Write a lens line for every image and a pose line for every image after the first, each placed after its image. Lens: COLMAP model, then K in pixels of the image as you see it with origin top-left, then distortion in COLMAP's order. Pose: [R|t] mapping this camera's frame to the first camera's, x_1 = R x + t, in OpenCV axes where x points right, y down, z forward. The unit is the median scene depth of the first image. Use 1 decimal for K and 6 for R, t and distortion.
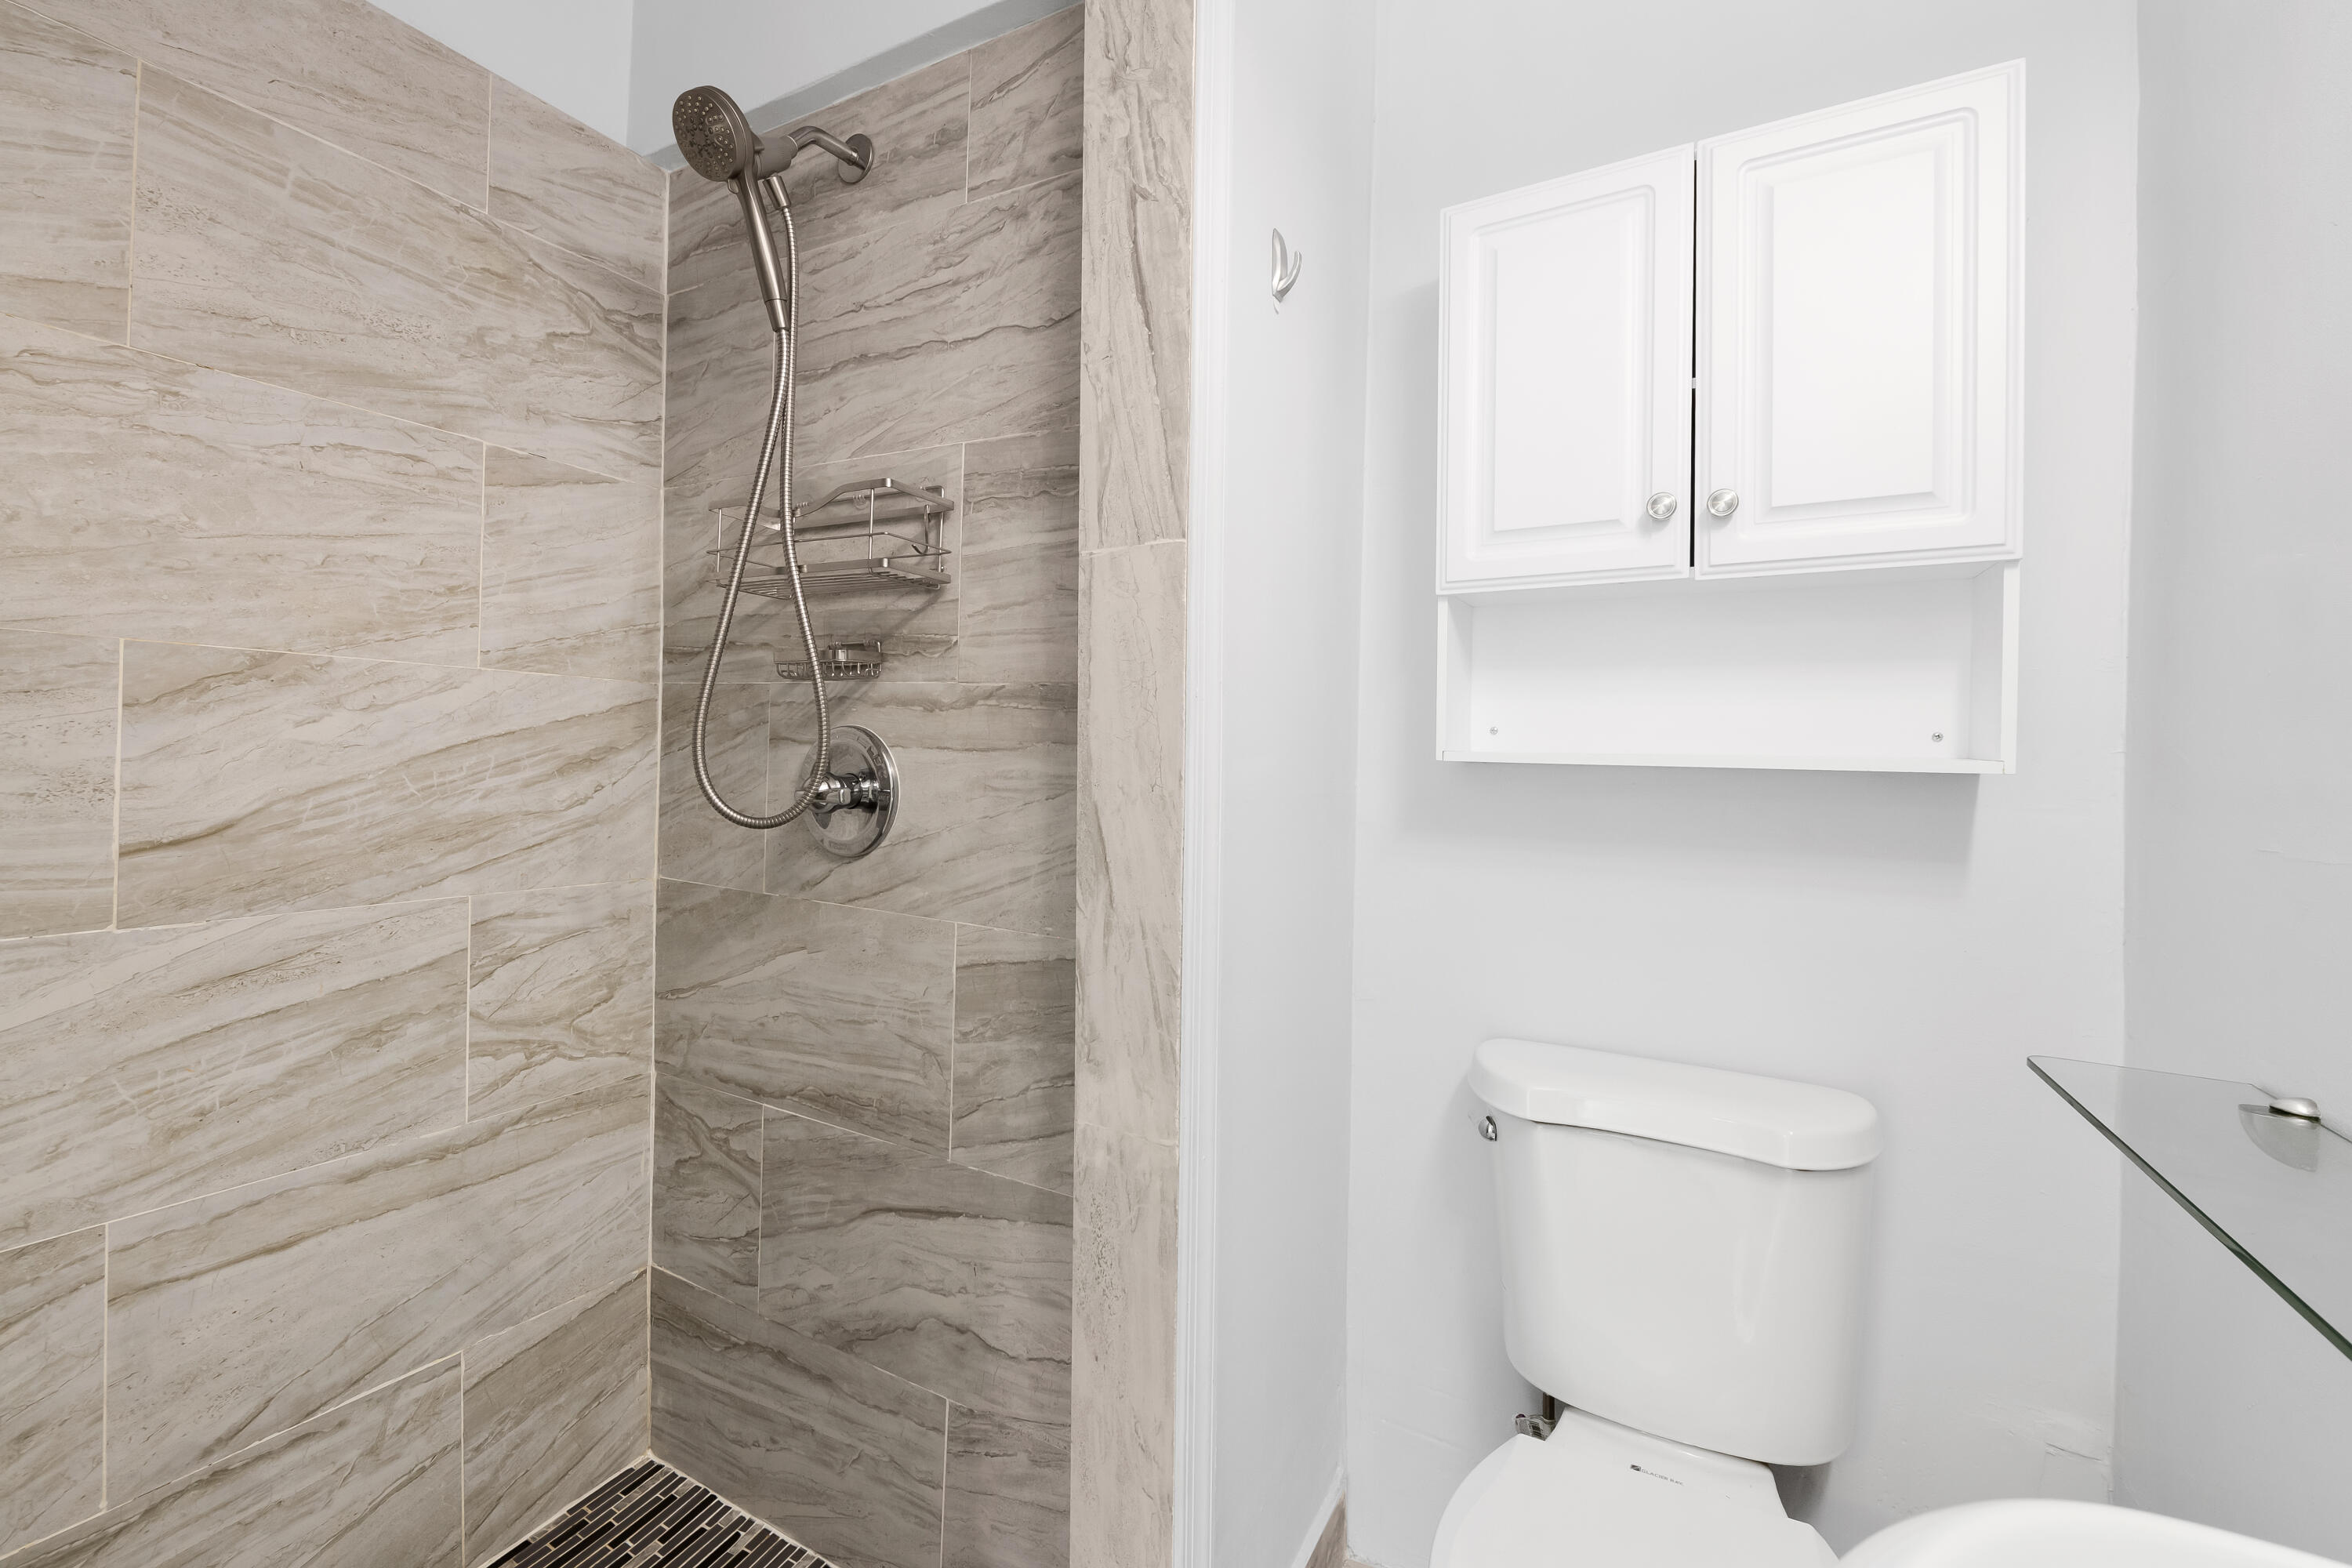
lens RADIAL K [[927.8, 0, 1184.9], [0, 927.8, 787.0], [0, 0, 1]] dist [0.000944, -0.003515]
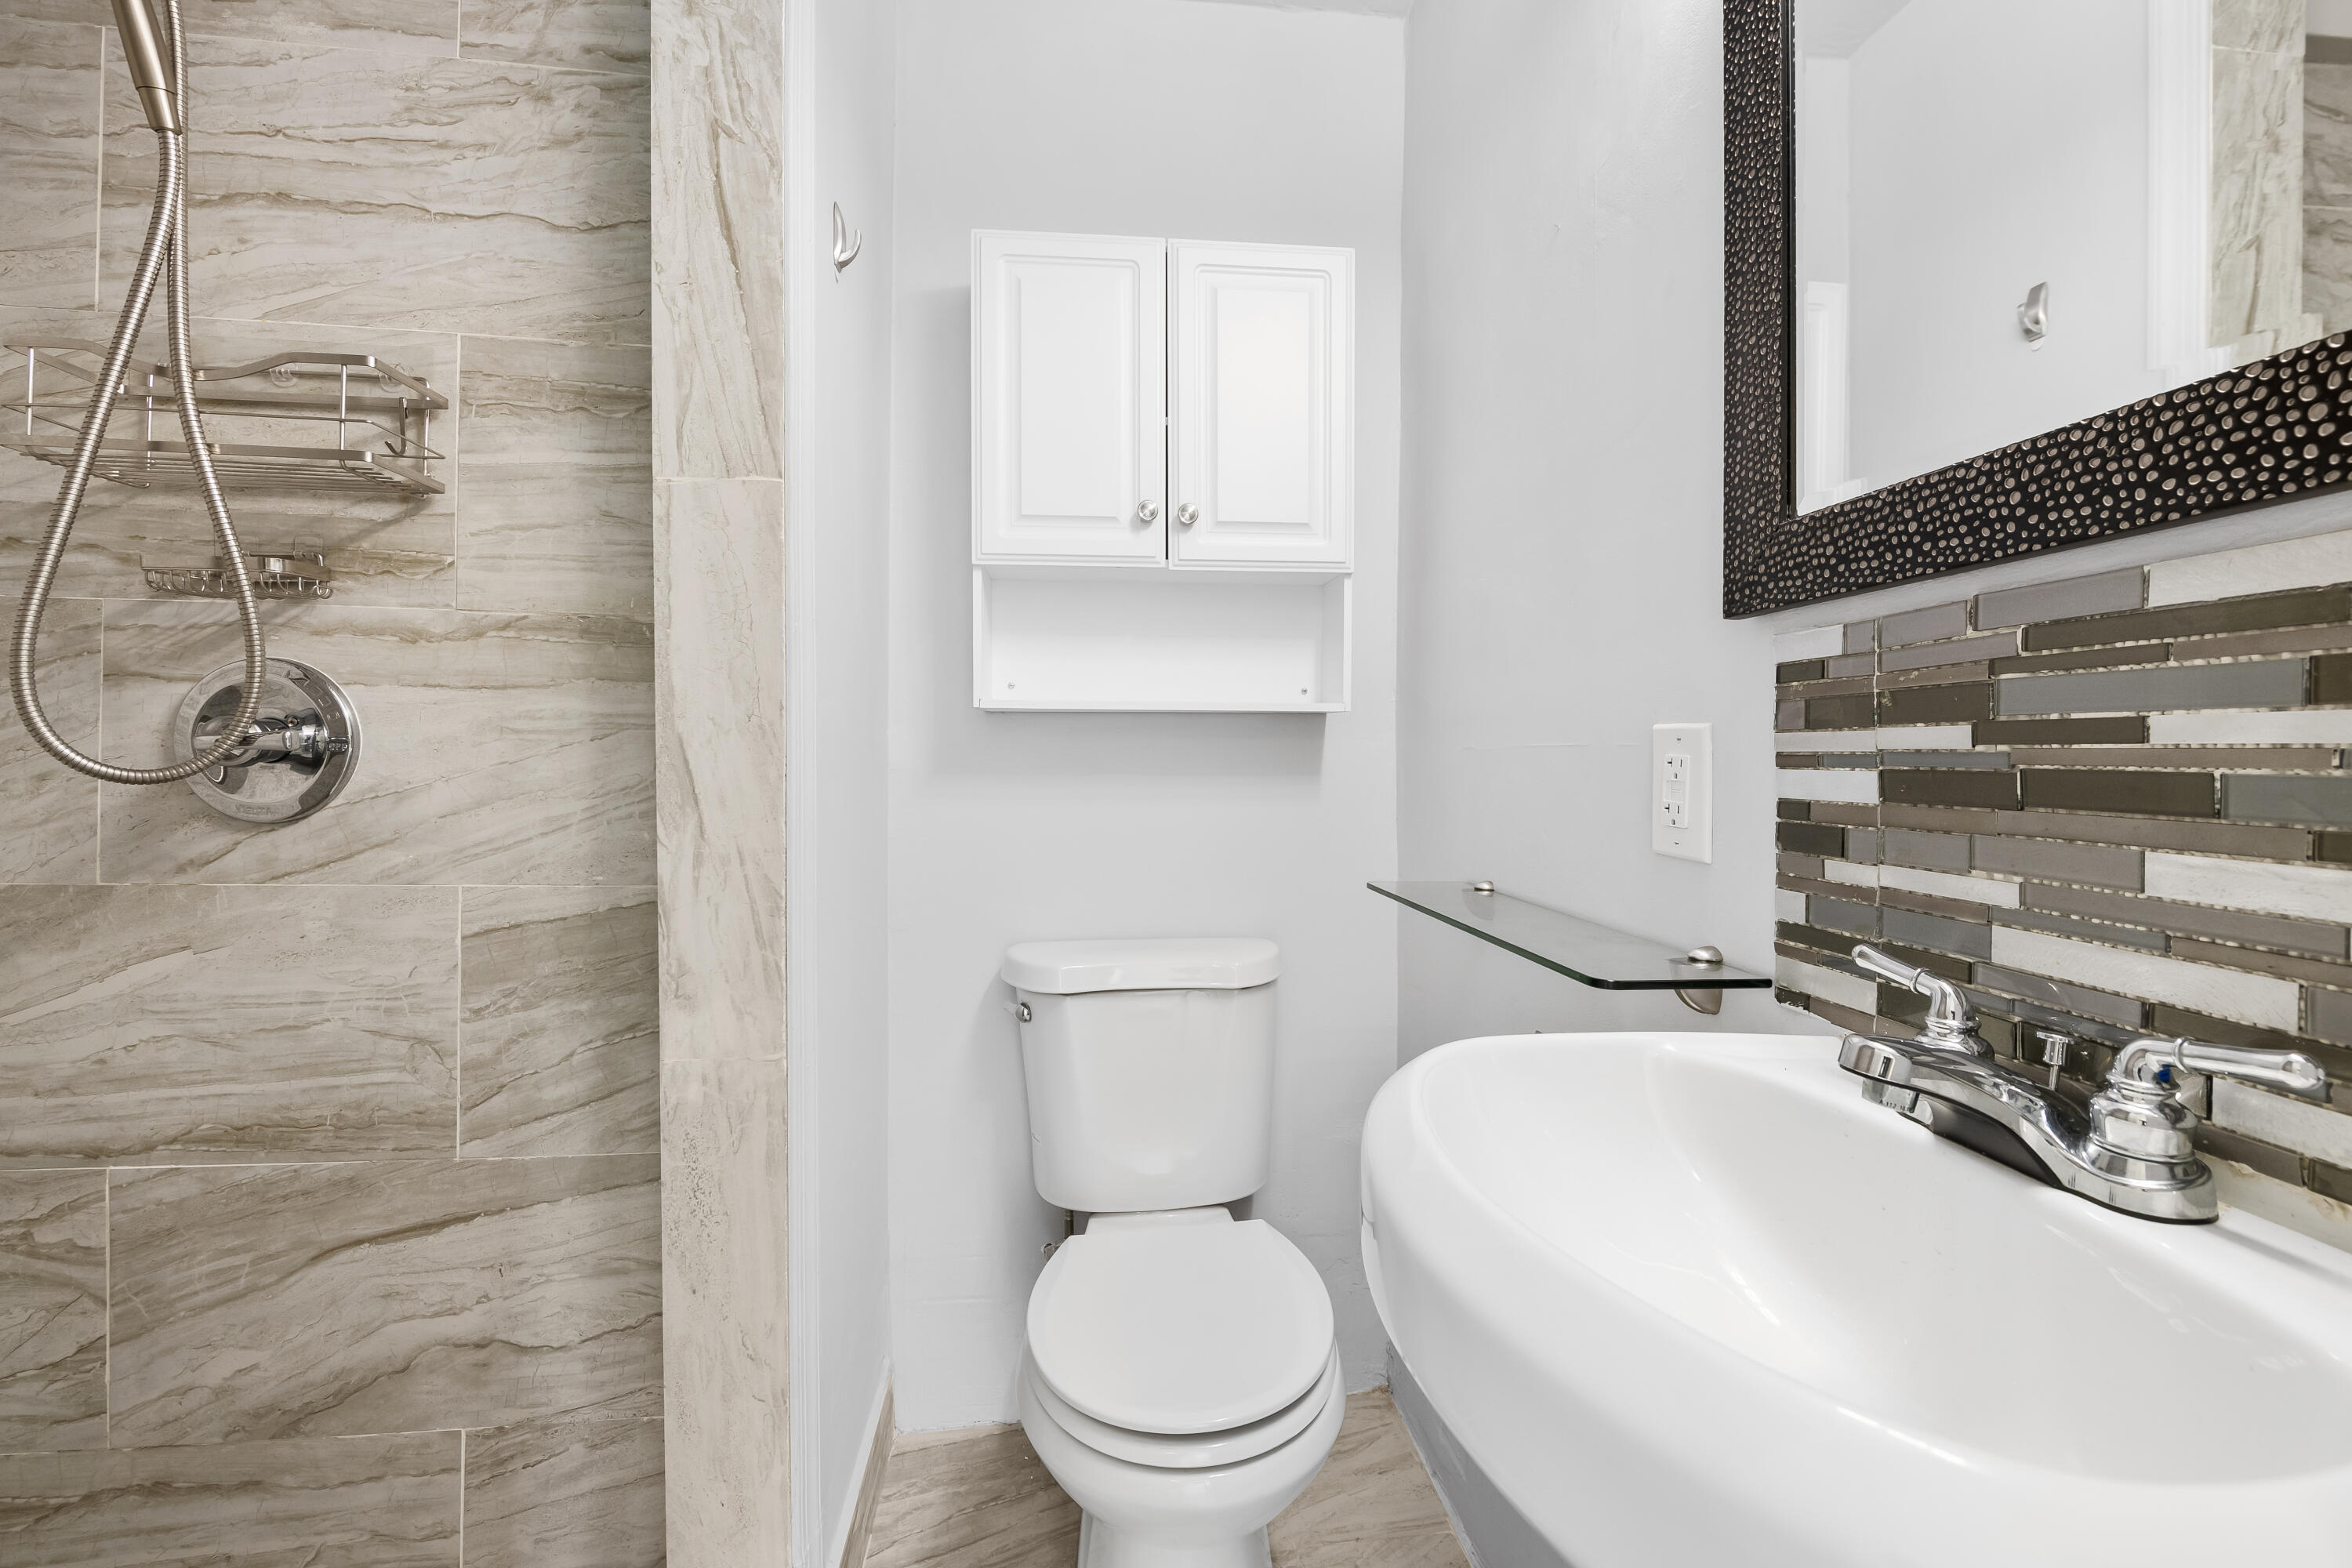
lens RADIAL K [[850.2, 0, 1171.9], [0, 850.2, 778.0], [0, 0, 1]] dist [0.000555, -0.002575]
pose [[0.840471, -0.038847, 0.540462, -0.119517], [0.026015, 0.999169, 0.031361, 0.039155], [-0.541231, -0.012298, 0.840784, -0.041526]]
